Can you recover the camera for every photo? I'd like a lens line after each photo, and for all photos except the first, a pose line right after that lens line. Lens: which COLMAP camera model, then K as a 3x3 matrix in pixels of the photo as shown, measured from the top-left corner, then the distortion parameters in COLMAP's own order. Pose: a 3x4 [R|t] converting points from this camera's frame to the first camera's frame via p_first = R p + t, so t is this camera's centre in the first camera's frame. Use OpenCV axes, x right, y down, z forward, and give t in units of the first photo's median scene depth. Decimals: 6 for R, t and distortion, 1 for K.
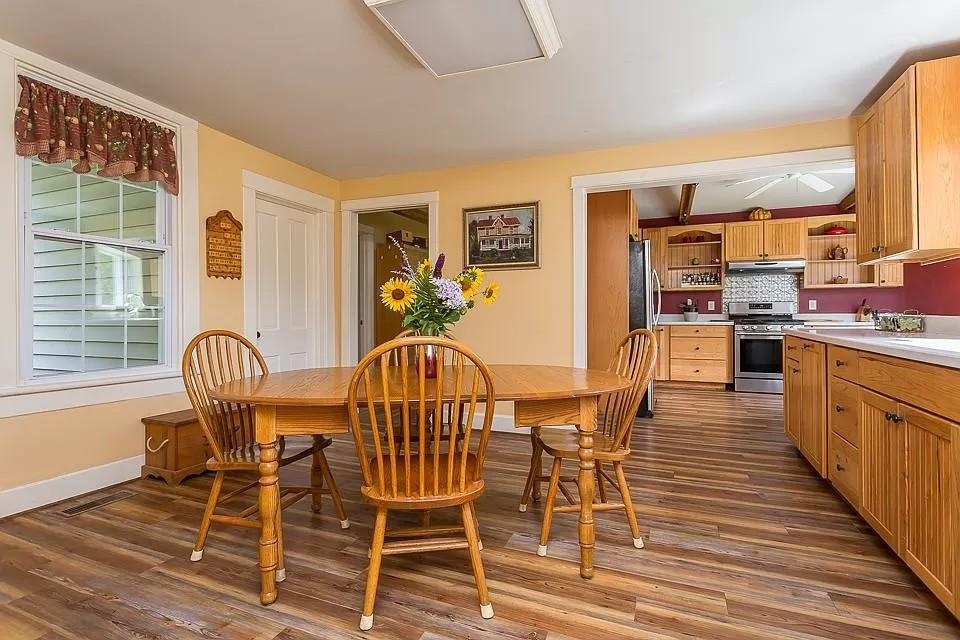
lens RADIAL K [[457.4, 0, 486.2], [0, 457.4, 315.3], [0, 0, 1]] dist [-0.000114, 0.001858]
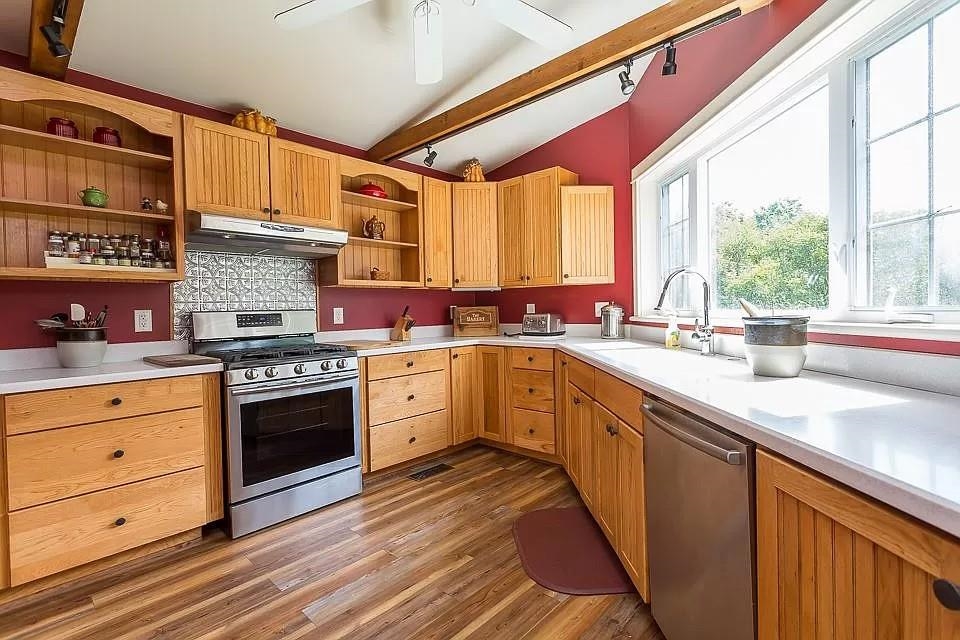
lens RADIAL K [[457.4, 0, 486.6], [0, 457.4, 315.1], [0, 0, 1]] dist [-0.000114, 0.001858]
pose [[0.352015, -0.018506, 0.935812, 0.243697], [0.023675, 0.999661, 0.010863, -0.024974], [-0.935695, 0.018332, 0.352333, 0.623080]]
